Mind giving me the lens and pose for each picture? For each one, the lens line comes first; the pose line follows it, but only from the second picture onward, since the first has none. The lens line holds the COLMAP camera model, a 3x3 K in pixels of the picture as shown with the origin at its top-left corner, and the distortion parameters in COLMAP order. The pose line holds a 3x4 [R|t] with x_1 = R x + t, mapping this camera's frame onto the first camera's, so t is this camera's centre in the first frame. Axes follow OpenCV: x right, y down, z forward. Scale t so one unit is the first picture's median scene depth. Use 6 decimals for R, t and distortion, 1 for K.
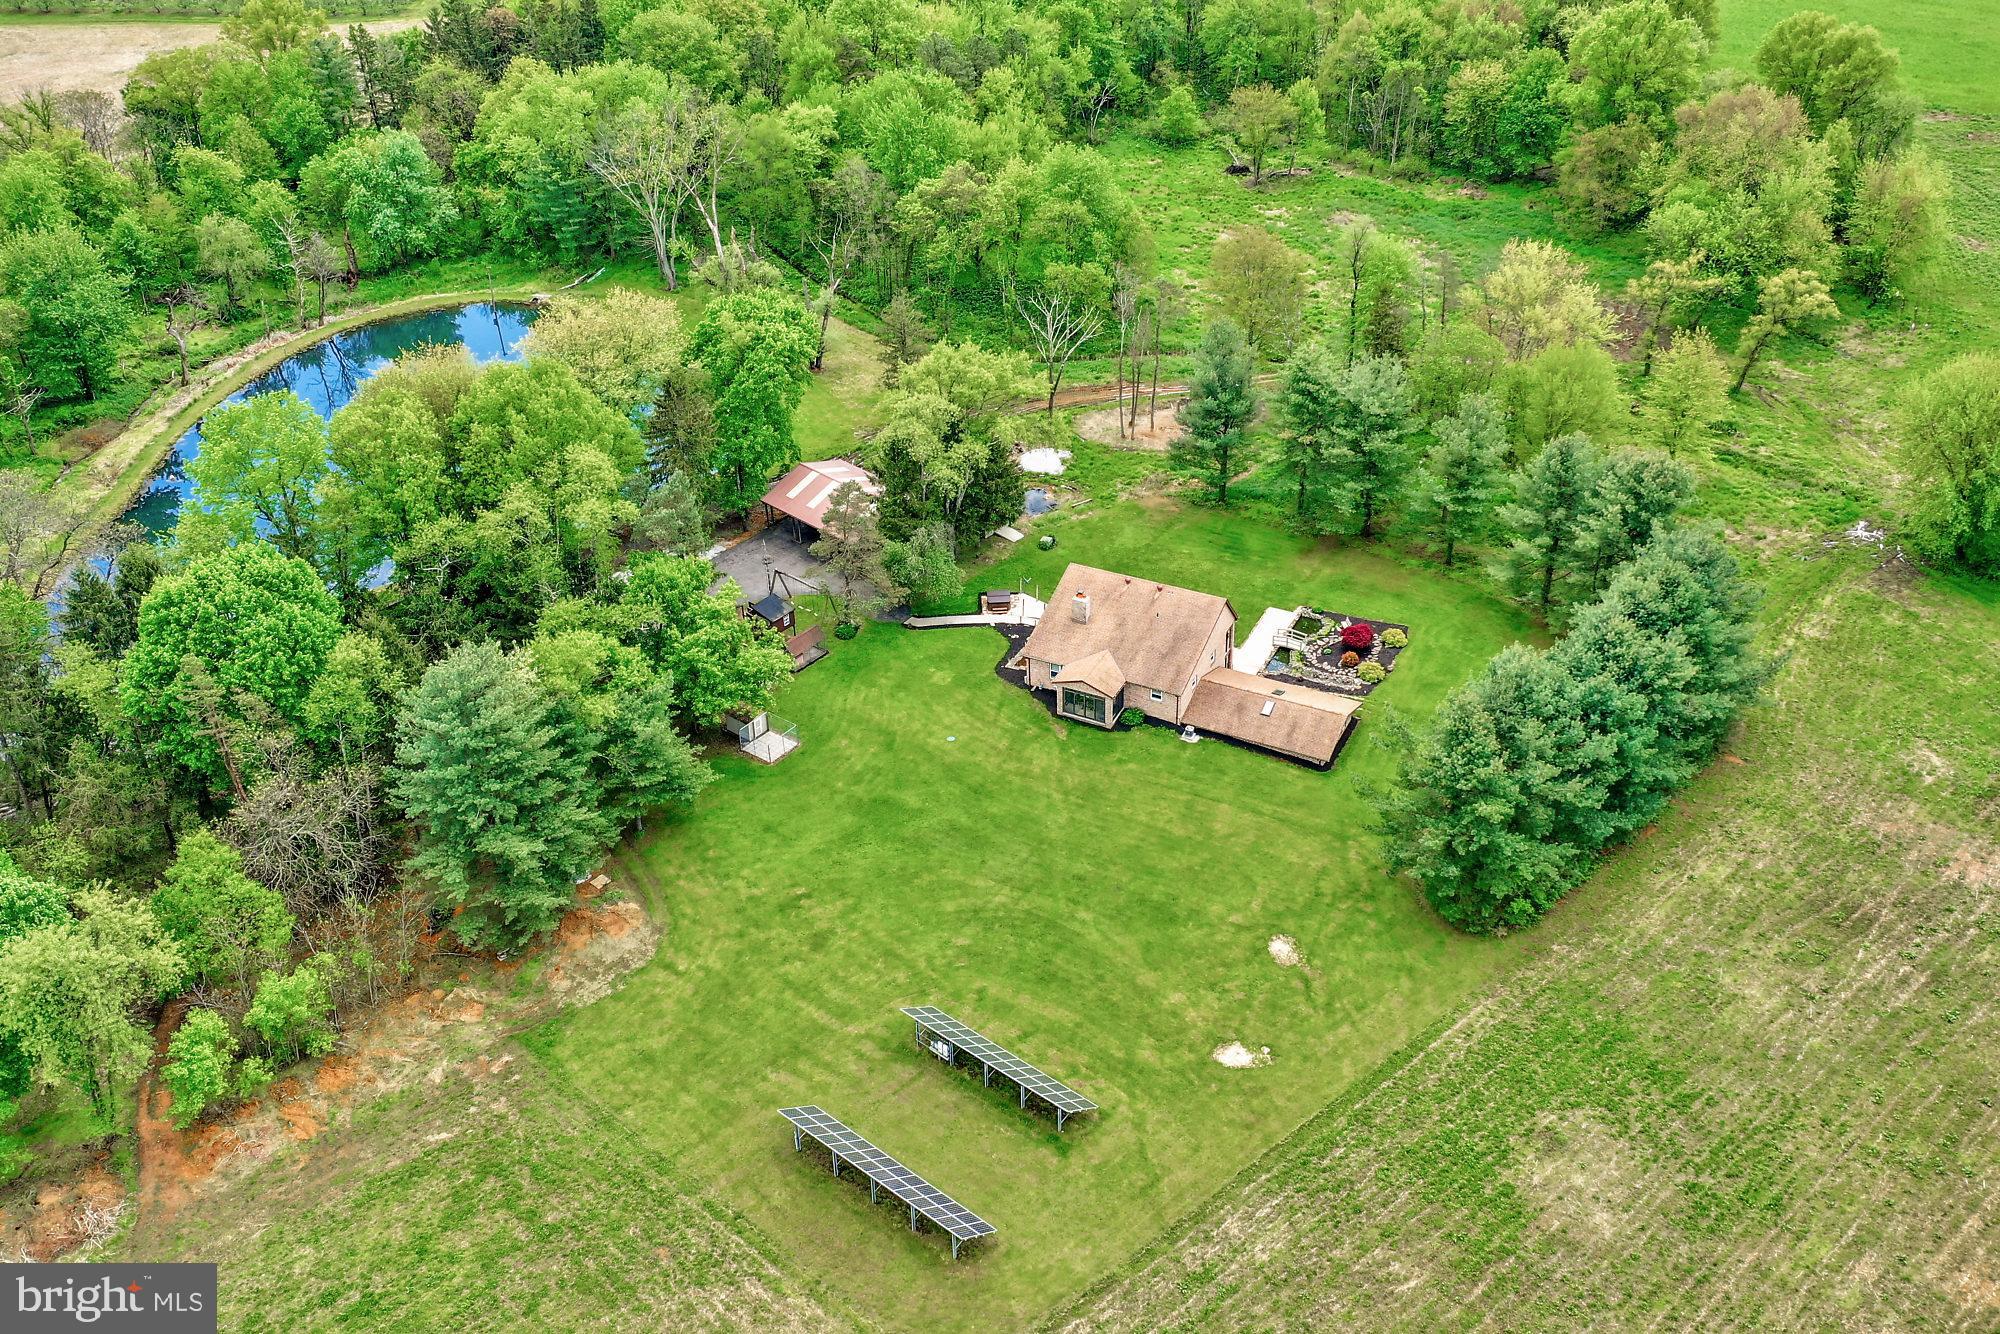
lens RADIAL K [[1931.5, 0, 1000.9], [0, 1931.5, 665.4], [0, 0, 1]] dist [0.026760, 0.000000]
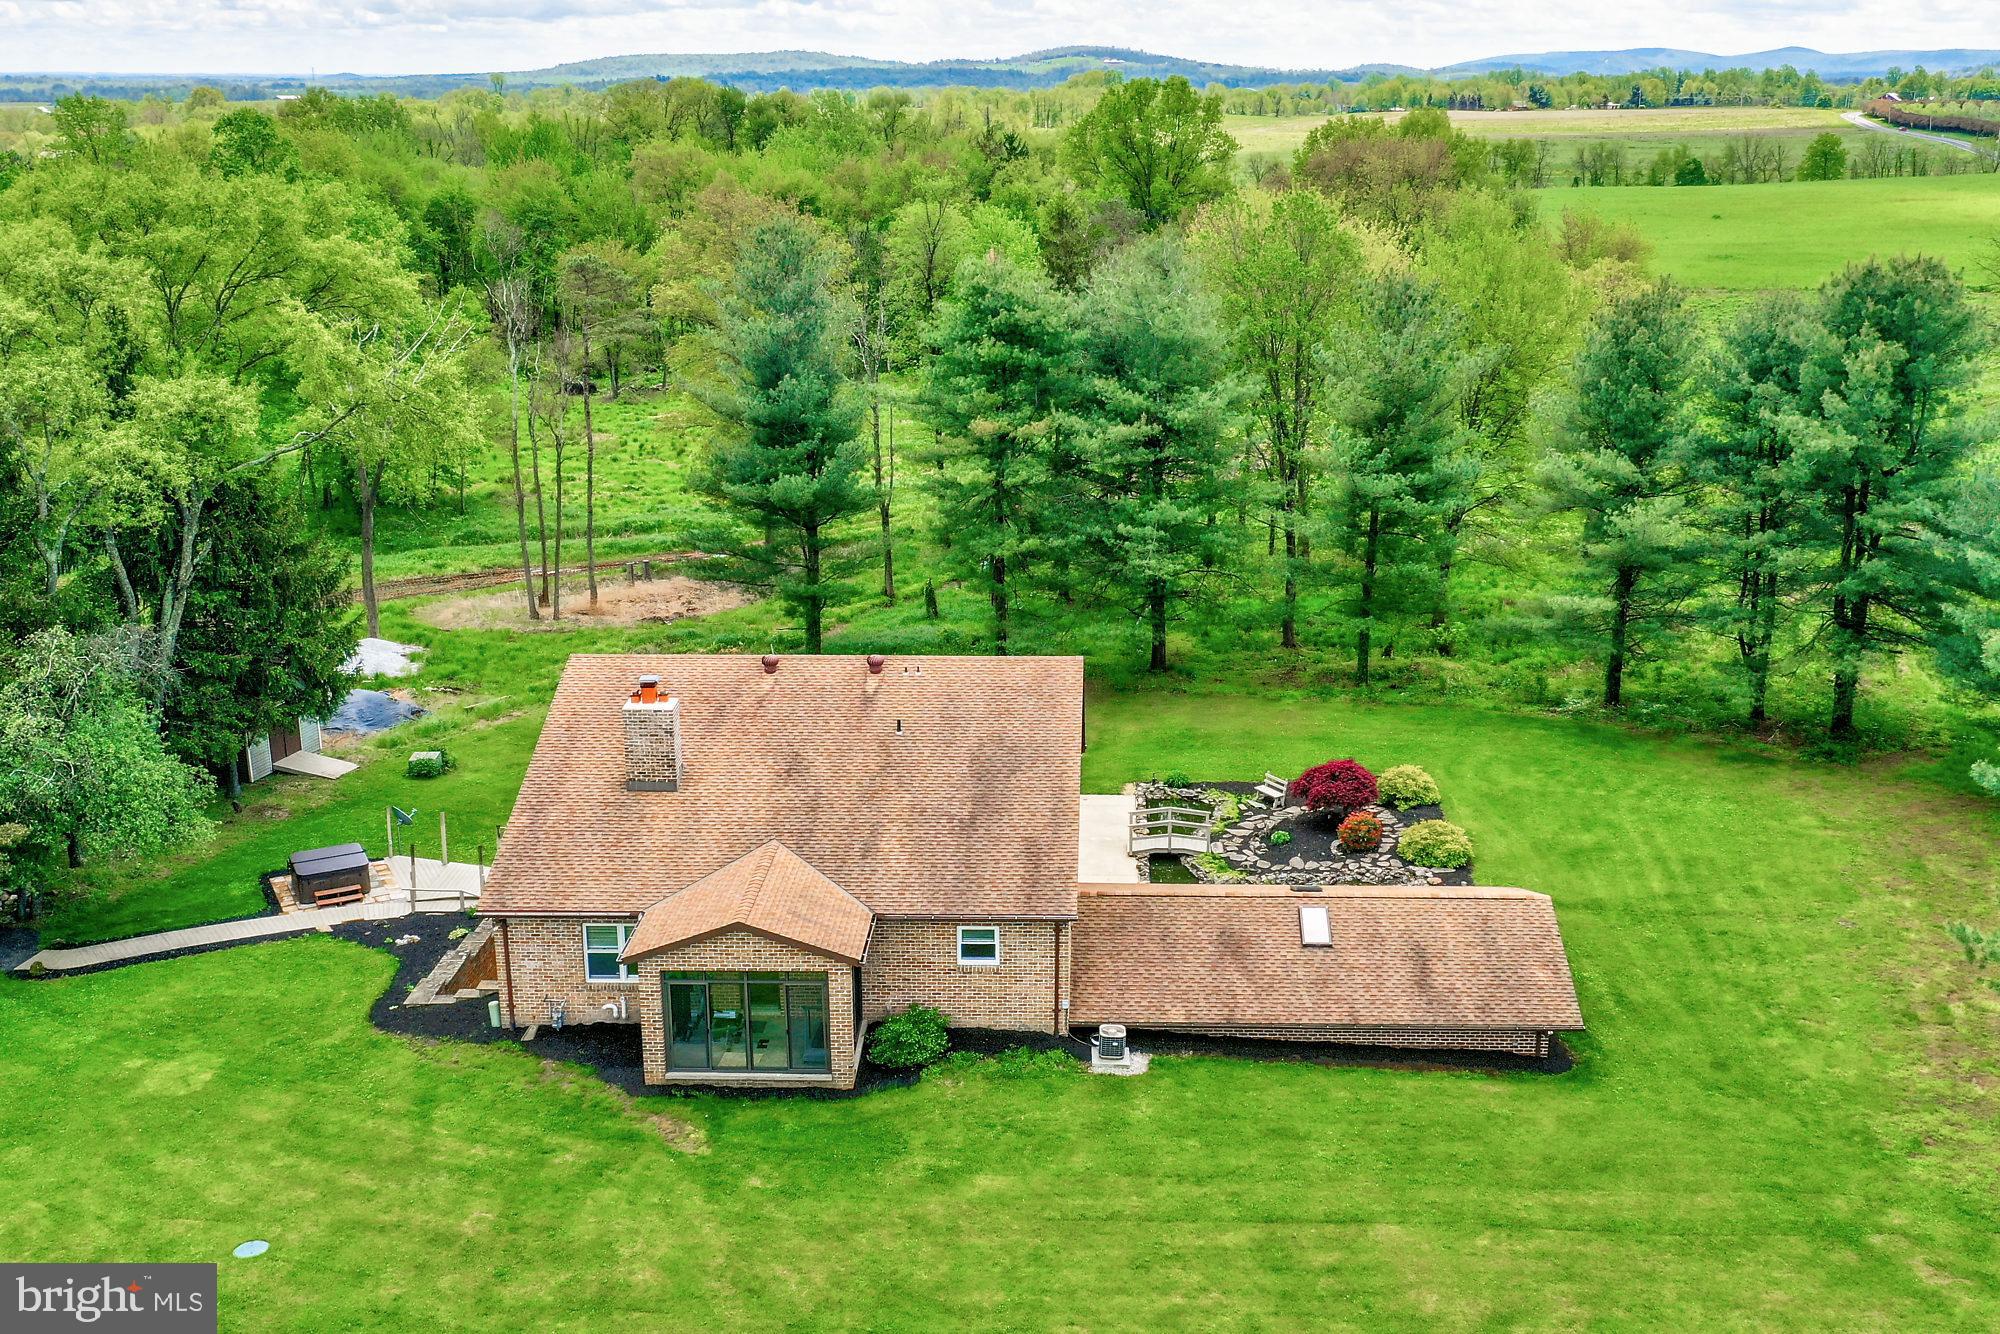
lens RADIAL K [[1931.5, 0, 1004.3], [0, 1931.5, 676.6], [0, 0, 1]] dist [0.026760, 0.000000]
pose [[0.903721, -0.090969, 0.418346, -0.035174], [0.225433, 0.931837, -0.284359, 0.060304], [-0.363962, 0.351290, 0.862628, 0.704361]]
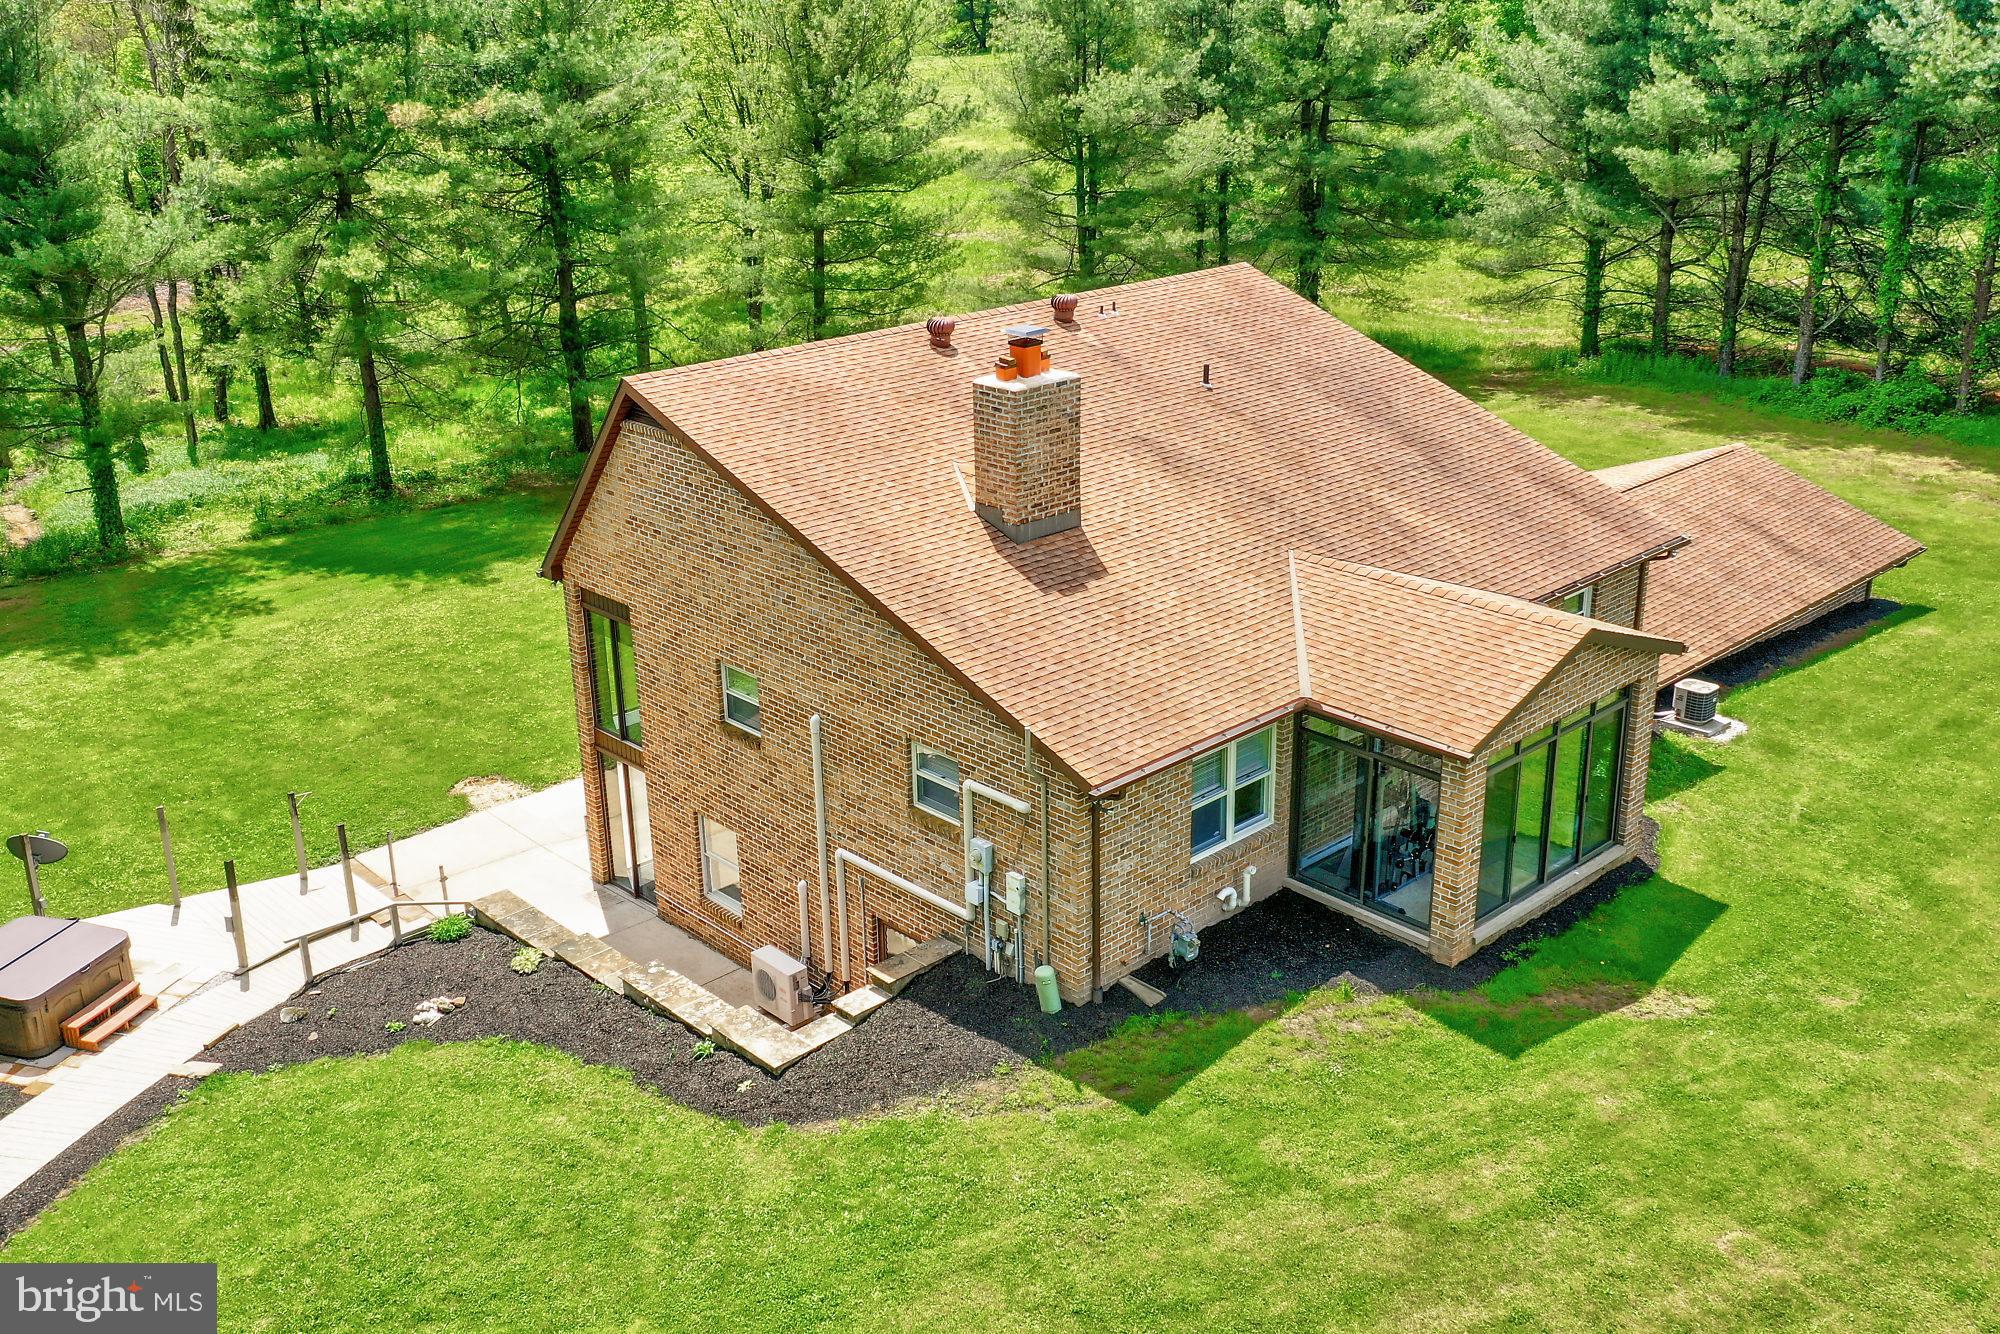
lens RADIAL K [[1931.5, 0, 998.4], [0, 1931.5, 660.5], [0, 0, 1]] dist [0.026760, 0.000000]
pose [[0.348525, -0.313748, 0.883228, -0.115356], [0.555180, 0.828327, 0.075169, -0.028160], [-0.755186, 0.464152, 0.462879, 0.923427]]
